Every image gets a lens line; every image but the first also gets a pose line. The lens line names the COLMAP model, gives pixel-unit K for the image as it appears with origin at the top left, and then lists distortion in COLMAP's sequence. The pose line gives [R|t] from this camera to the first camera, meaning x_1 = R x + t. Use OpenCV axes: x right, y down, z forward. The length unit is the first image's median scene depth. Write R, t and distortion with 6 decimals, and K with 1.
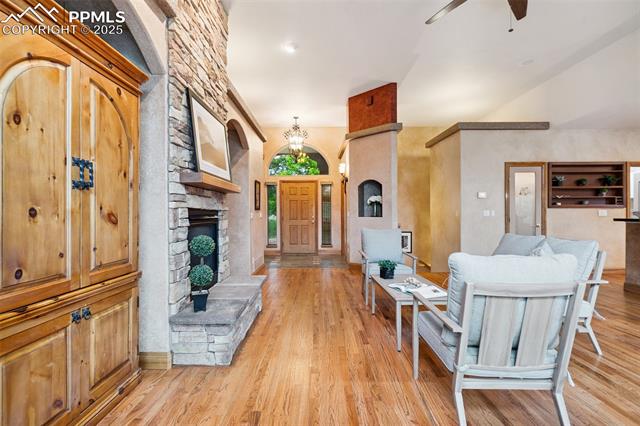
lens RADIAL K [[294.8, 0, 314.6], [0, 294.8, 213.9], [0, 0, 1]] dist [-0.001482, 0.000328]
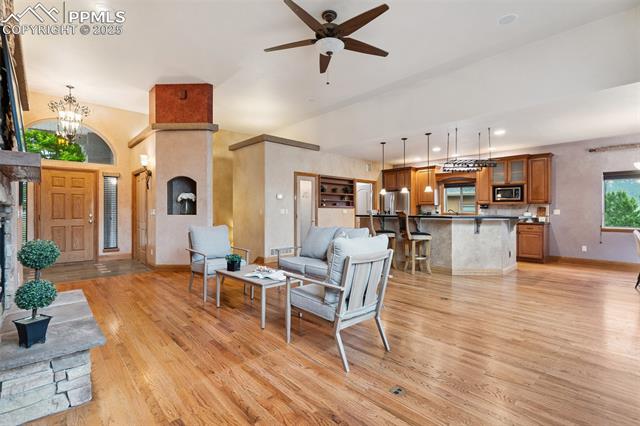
lens RADIAL K [[294.8, 0, 314.4], [0, 294.8, 208.5], [0, 0, 1]] dist [-0.001482, 0.000328]
pose [[0.732660, 0.010182, 0.680519, -0.162798], [-0.001966, 0.999916, -0.012845, 0.001354], [-0.680592, 0.008073, 0.732618, 0.000583]]
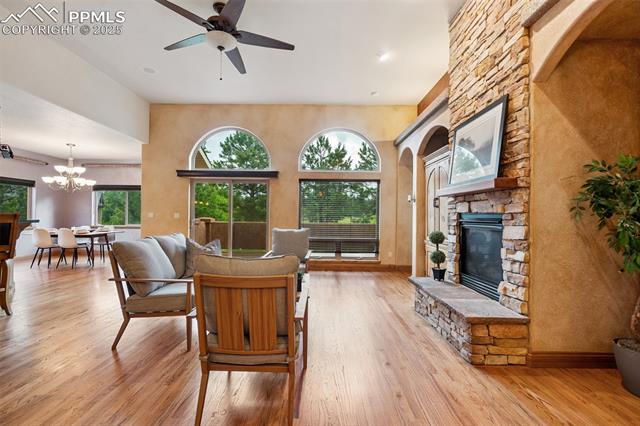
lens RADIAL K [[294.8, 0, 319.5], [0, 294.8, 216.9], [0, 0, 1]] dist [-0.001482, 0.000328]
pose [[-0.999962, -0.004918, -0.007183, 0.103295], [-0.004961, 0.999970, 0.005962, -0.002808], [0.007153, 0.005998, -0.999956, 1.090520]]
